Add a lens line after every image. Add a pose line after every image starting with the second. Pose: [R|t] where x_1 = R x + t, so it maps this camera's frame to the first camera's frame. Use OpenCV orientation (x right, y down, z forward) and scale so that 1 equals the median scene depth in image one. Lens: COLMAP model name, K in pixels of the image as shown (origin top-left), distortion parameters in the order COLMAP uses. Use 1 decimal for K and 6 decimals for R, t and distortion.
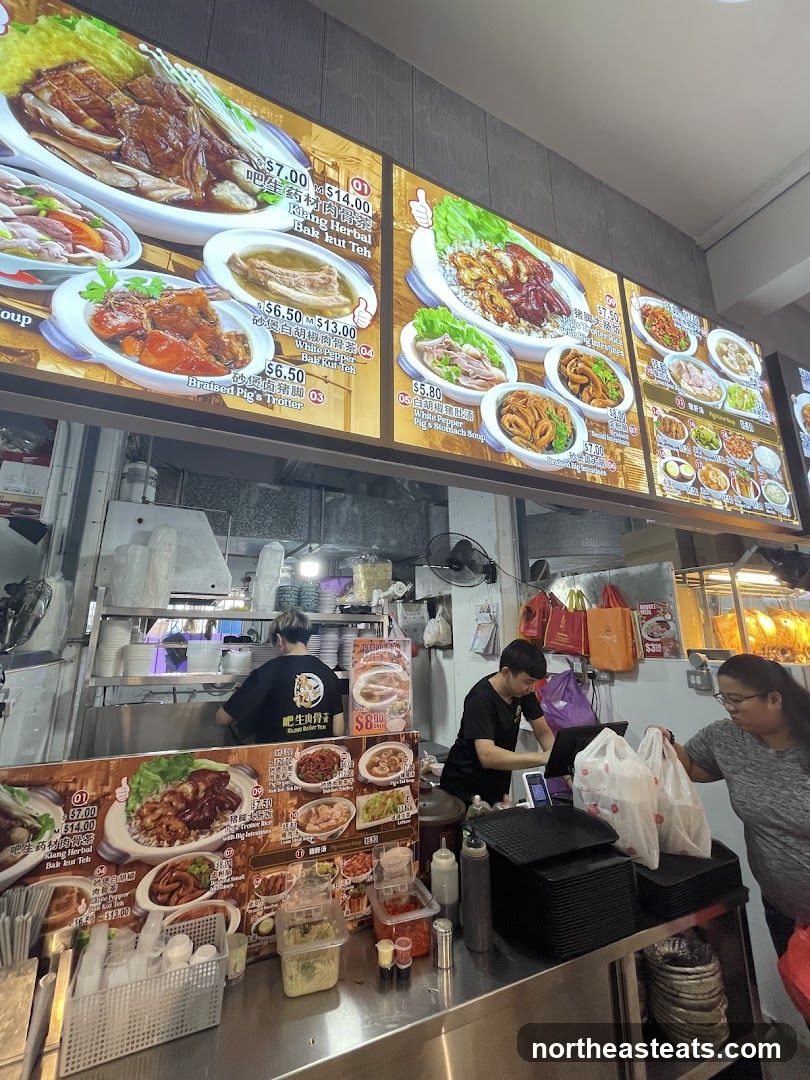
lens RADIAL K [[422.2, 0, 388.2], [0, 422.2, 537.9], [0, 0, 1]] dist [0.002795, -0.001160]
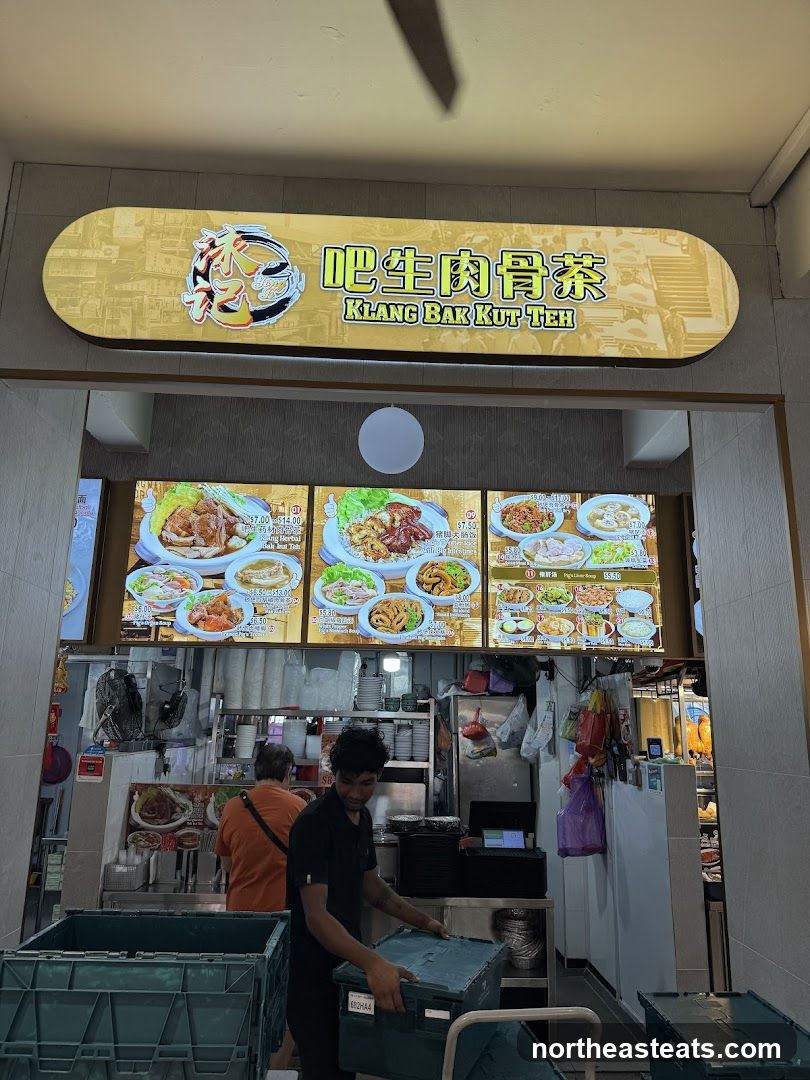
lens RADIAL K [[749.0, 0, 407.1], [0, 749.0, 542.7], [0, 0, 1]] dist [0.083725, -0.071202]
pose [[0.922995, -0.072777, -0.377867, 1.867527], [0.070981, 0.997302, -0.018699, -0.596209], [0.378208, -0.009562, 0.925671, -2.241268]]
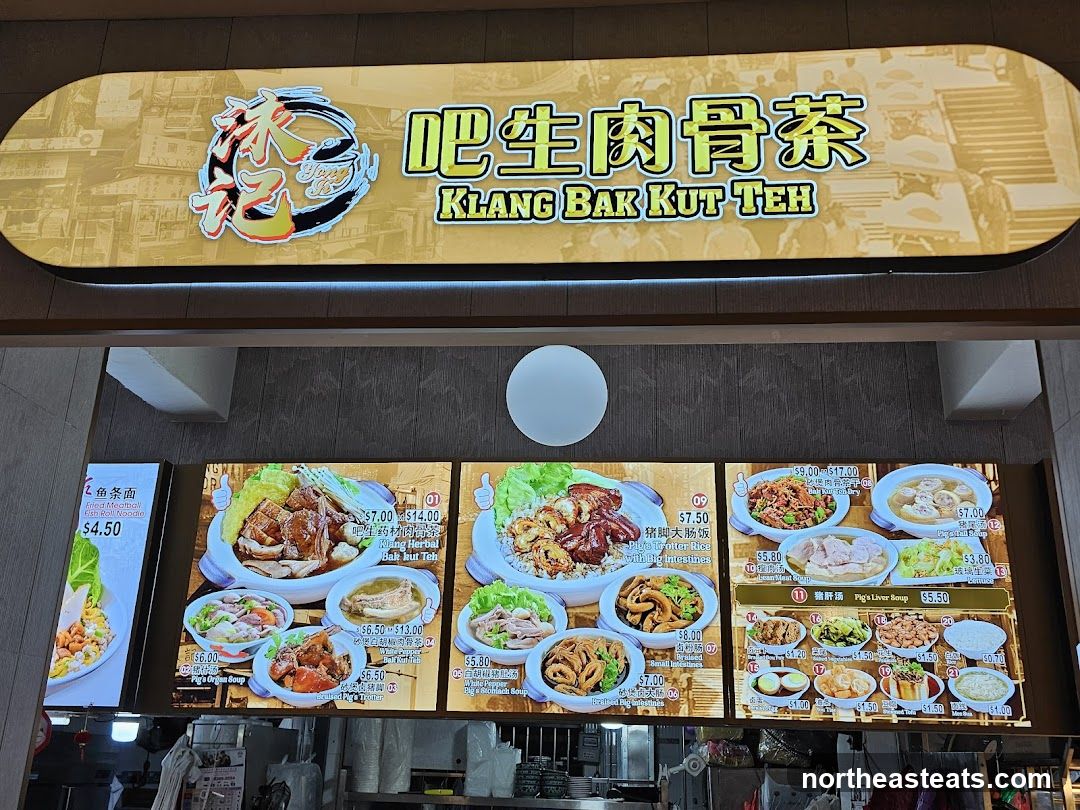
lens RADIAL K [[1008.7, 0, 554.2], [0, 1008.7, 394.9], [0, 0, 1]] dist [0.074584, 0.000000]
pose [[0.871049, -0.145190, -0.469248, 1.923454], [0.090097, 0.986335, -0.137938, -0.715625], [0.482863, 0.077873, 0.872227, -1.729024]]
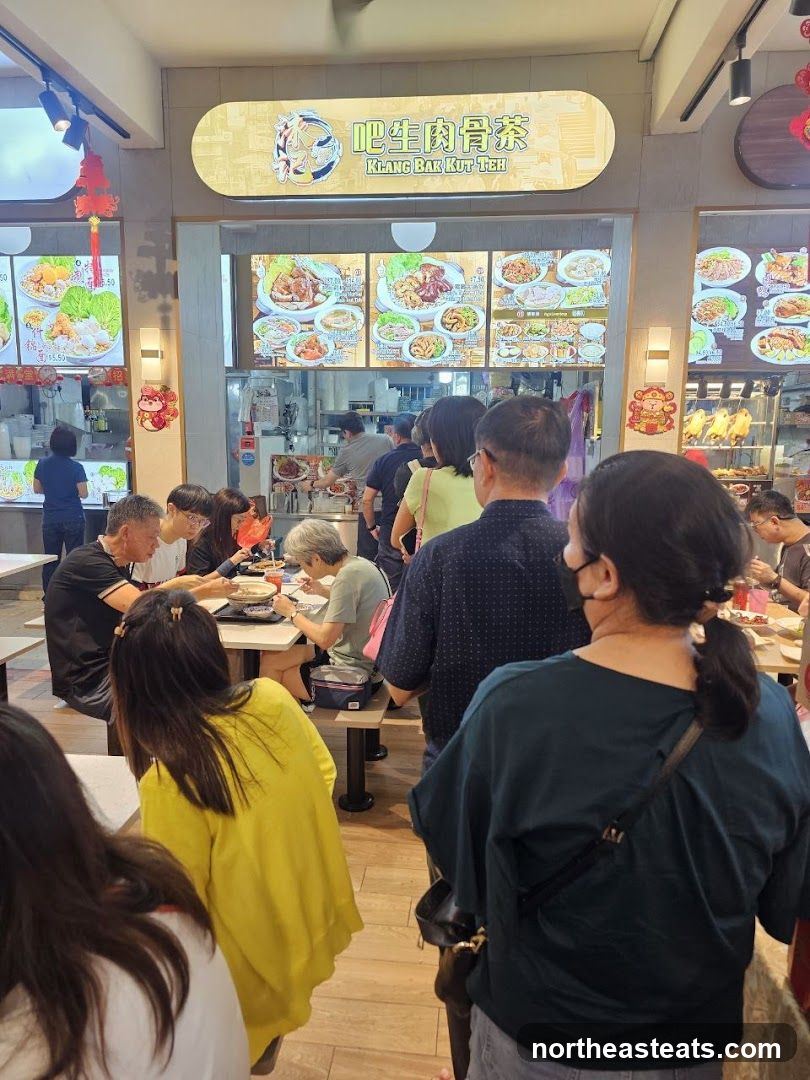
lens RADIAL K [[729.8, 0, 401.1], [0, 729.8, 548.2], [0, 0, 1]] dist [0.039715, -0.029866]
pose [[0.857808, 0.094417, -0.505223, 3.094535], [0.109519, 0.926829, 0.359157, -0.895056], [0.502166, -0.363419, 0.784701, -3.719492]]
